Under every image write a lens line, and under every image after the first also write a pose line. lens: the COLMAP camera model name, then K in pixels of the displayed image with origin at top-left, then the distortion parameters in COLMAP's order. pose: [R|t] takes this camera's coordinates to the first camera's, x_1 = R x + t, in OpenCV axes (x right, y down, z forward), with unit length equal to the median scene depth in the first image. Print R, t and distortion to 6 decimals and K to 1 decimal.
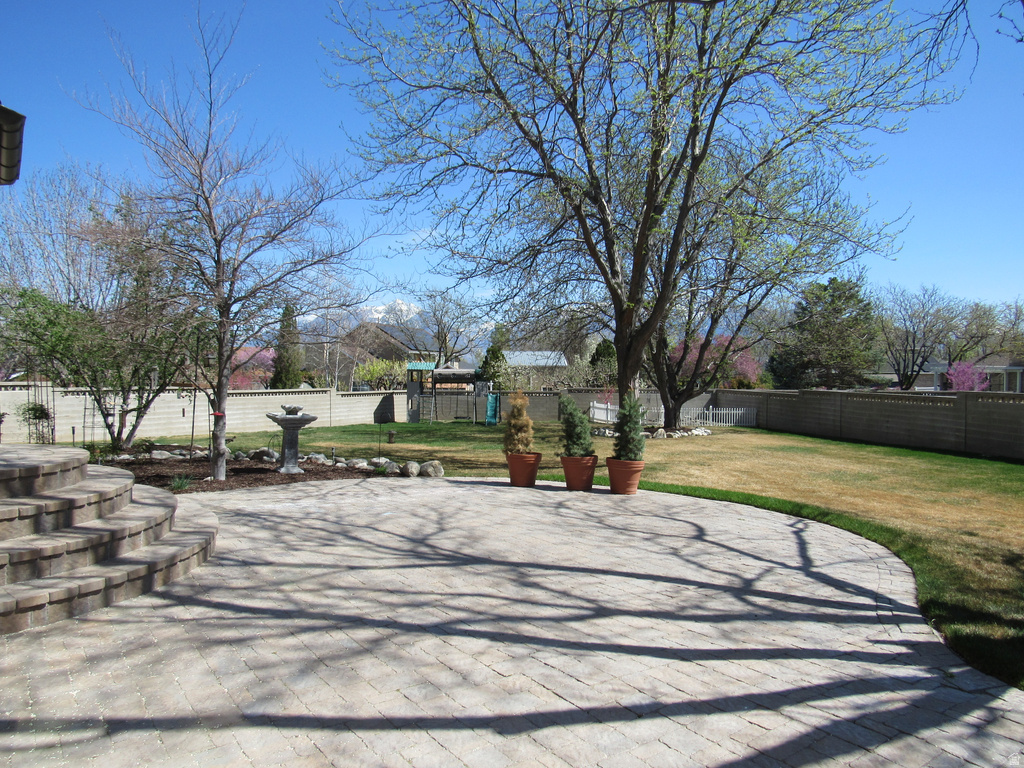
lens RADIAL K [[746.5, 0, 510.8], [0, 746.5, 383.7], [0, 0, 1]] dist [-0.014971, 0.003153]
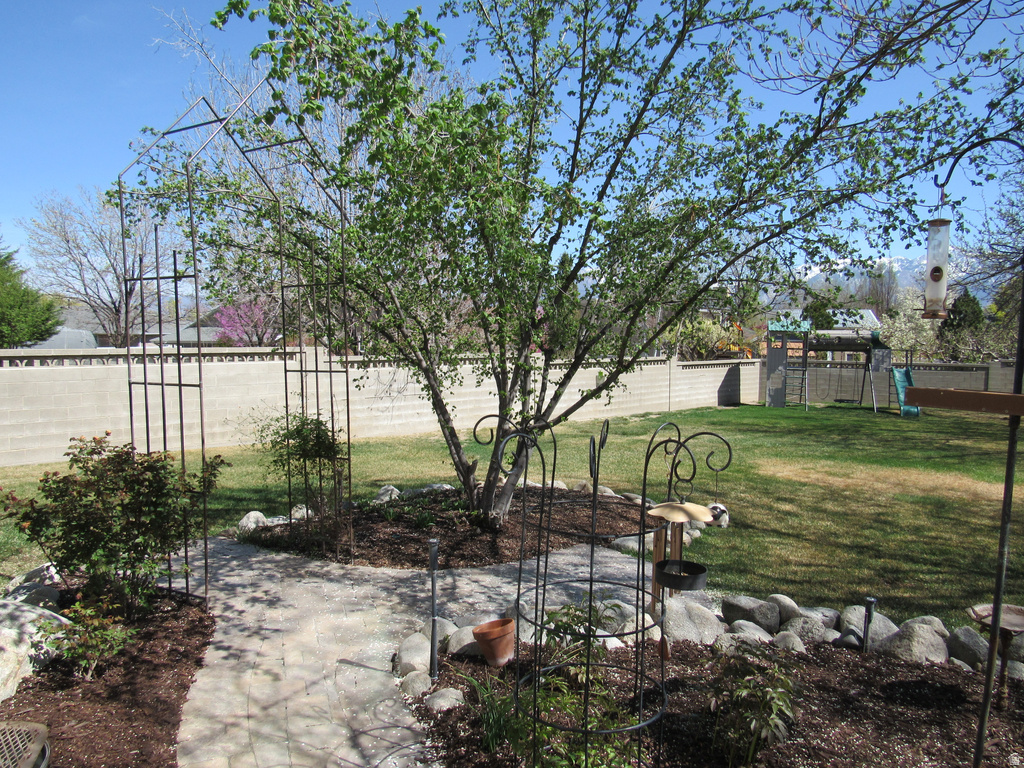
lens RADIAL K [[746.5, 0, 512.9], [0, 746.5, 385.0], [0, 0, 1]] dist [-0.014971, 0.003153]
pose [[0.957584, 0.030298, -0.286557, -0.173358], [-0.014580, 0.998278, 0.056827, -0.004563], [0.287785, -0.050239, 0.956376, 0.269555]]
